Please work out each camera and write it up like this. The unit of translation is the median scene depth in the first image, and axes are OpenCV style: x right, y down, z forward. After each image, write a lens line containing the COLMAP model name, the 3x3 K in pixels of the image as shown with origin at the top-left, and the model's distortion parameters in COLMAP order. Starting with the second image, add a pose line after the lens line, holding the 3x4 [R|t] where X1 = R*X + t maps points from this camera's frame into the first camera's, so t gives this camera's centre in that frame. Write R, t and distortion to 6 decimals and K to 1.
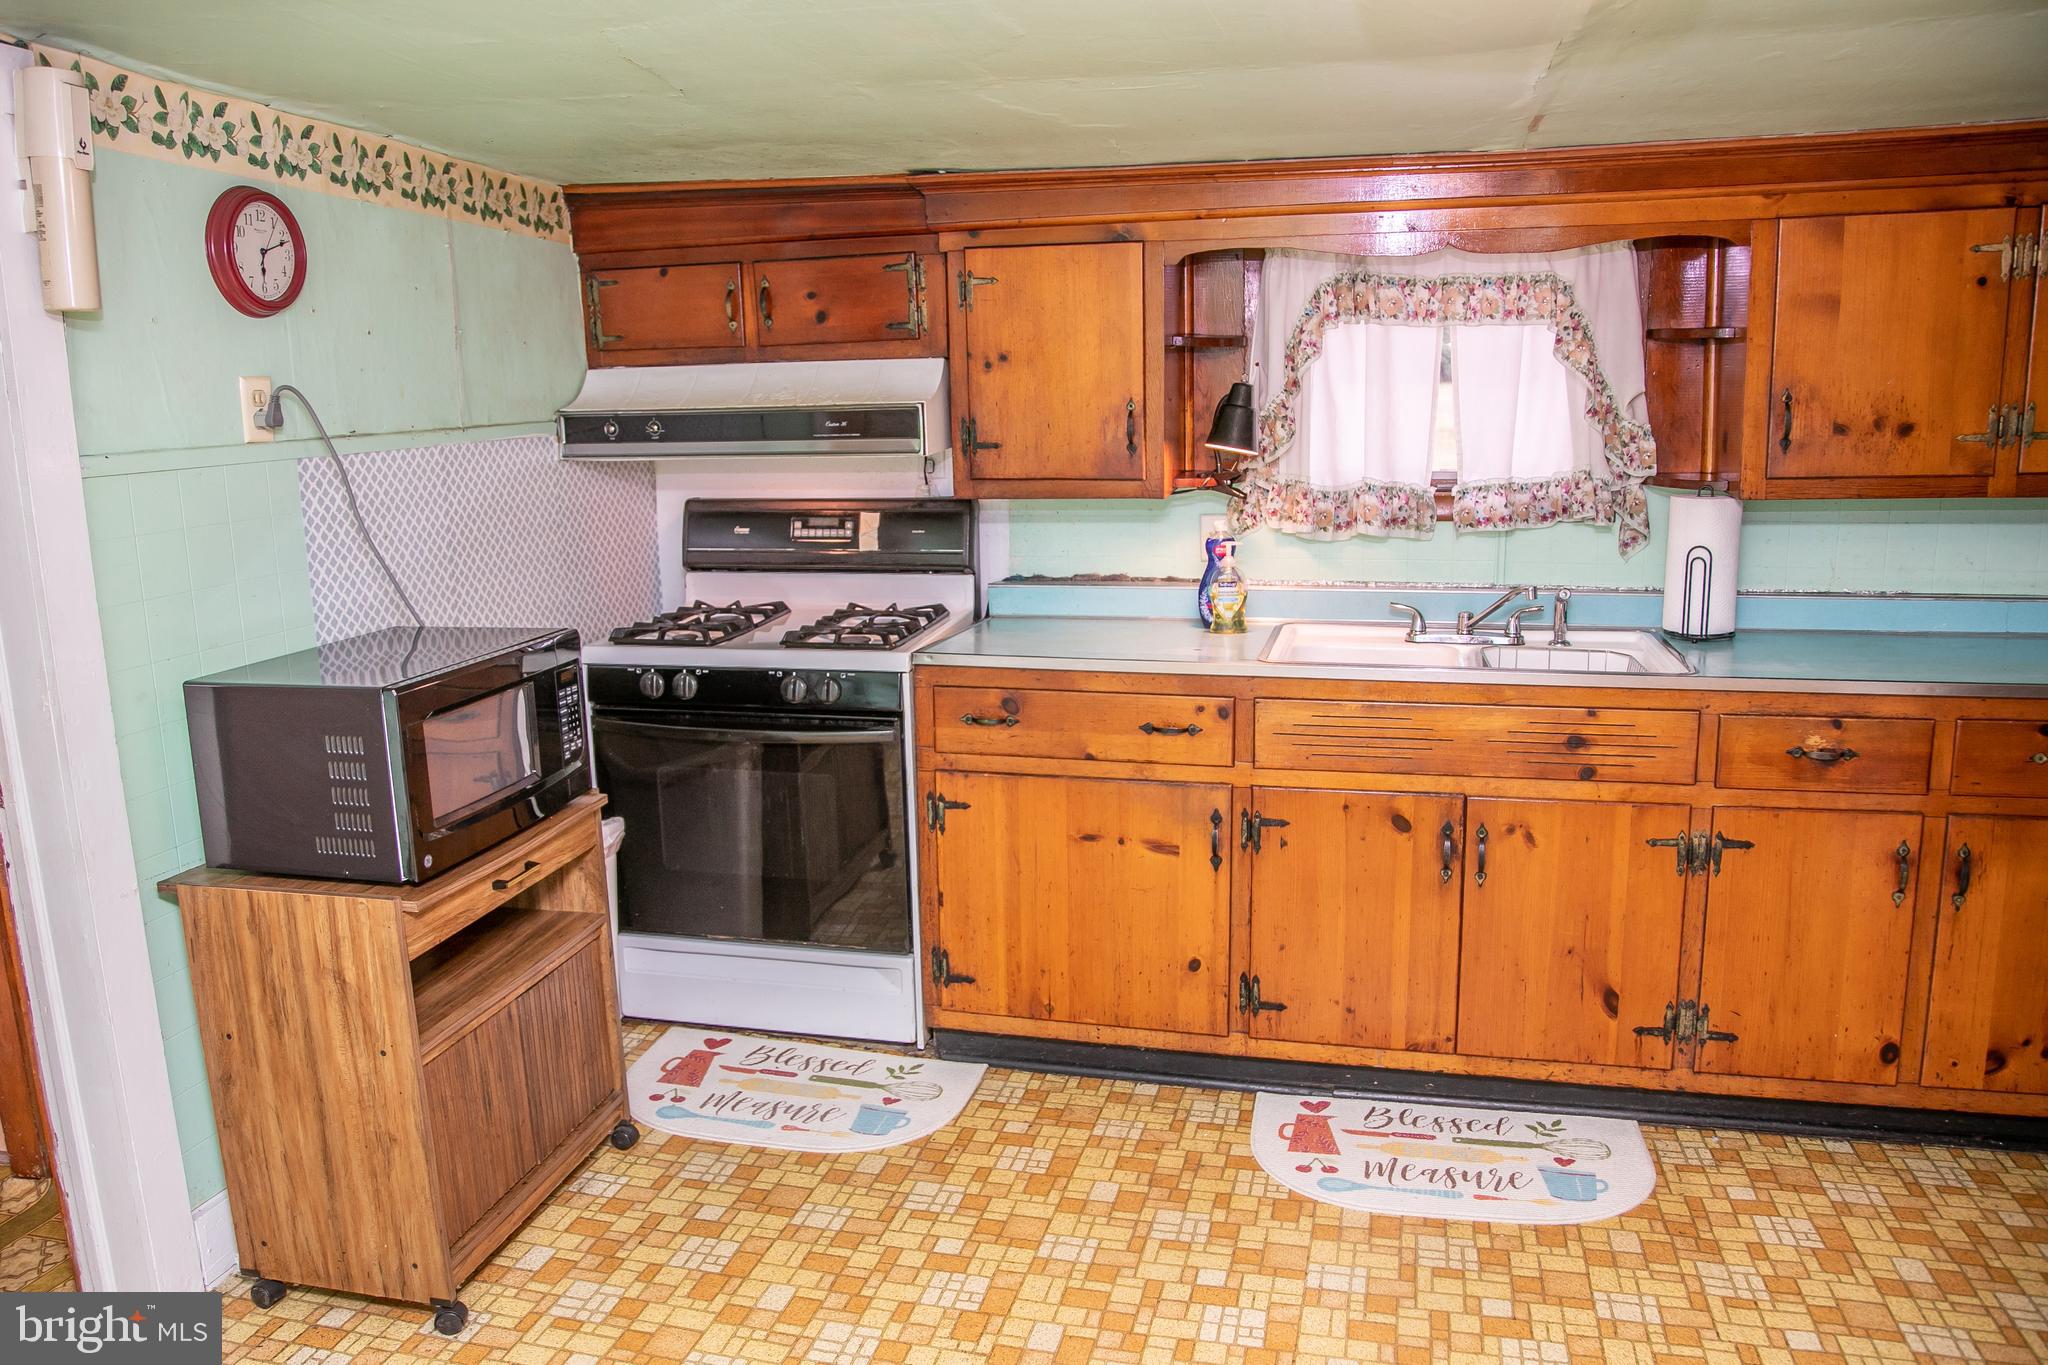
lens RADIAL K [[1434.0, 0, 985.2], [0, 1434.0, 708.1], [0, 0, 1]] dist [-0.117244, 0.066330]
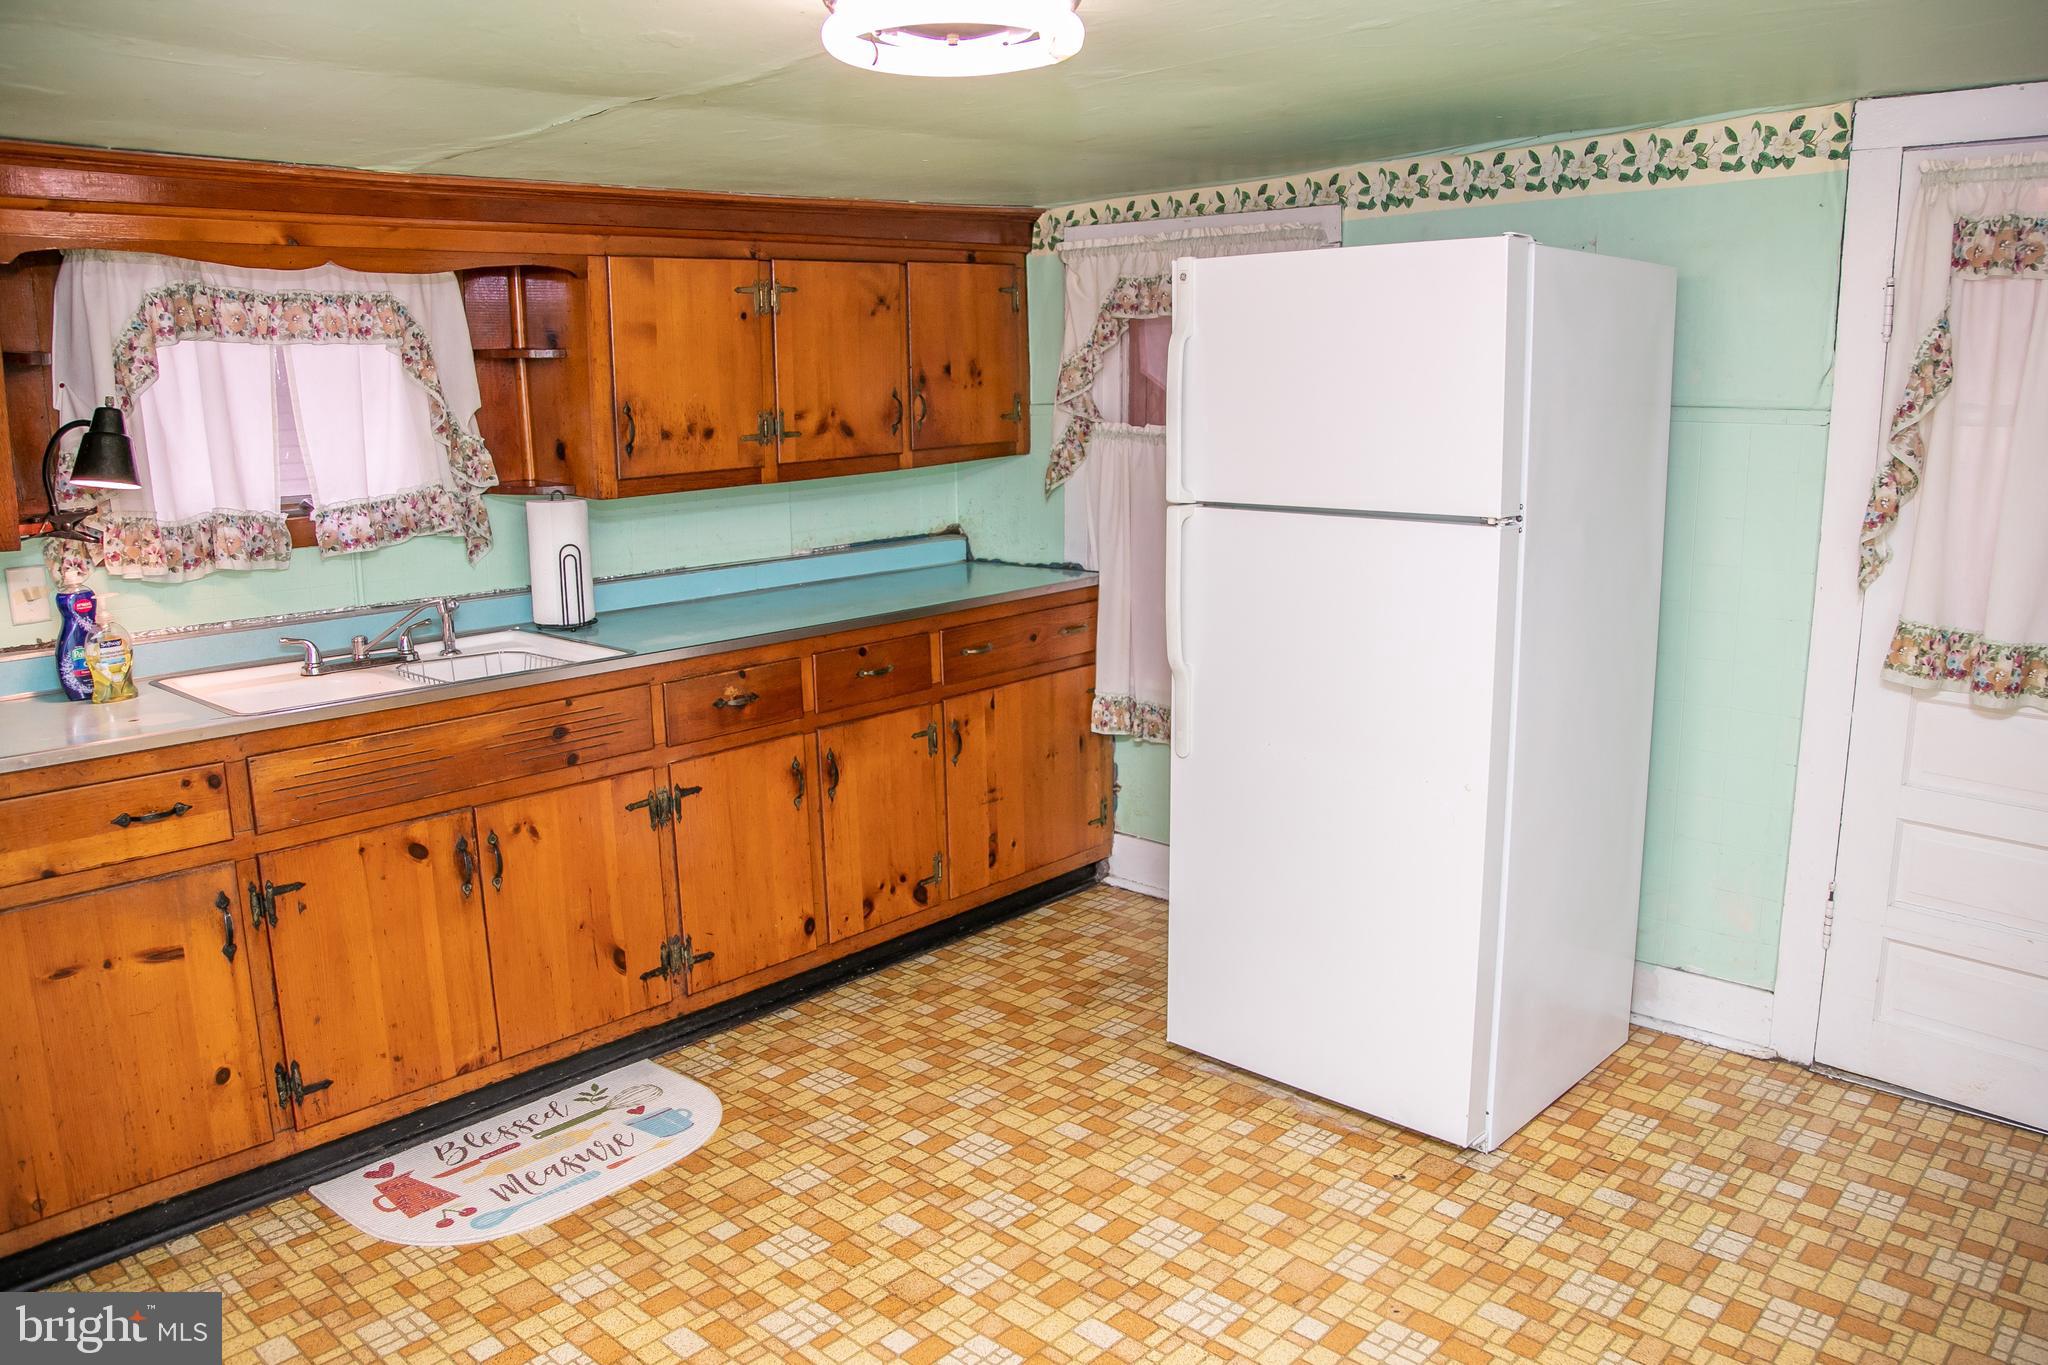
lens RADIAL K [[1437.6, 0, 1022.1], [0, 1437.6, 695.3], [0, 0, 1]] dist [-0.126121, 0.083314]
pose [[0.486960, -0.167222, 0.857267, -0.306902], [0.186262, 0.978805, 0.085126, -0.028015], [-0.853332, 0.118224, 0.507786, 0.135401]]
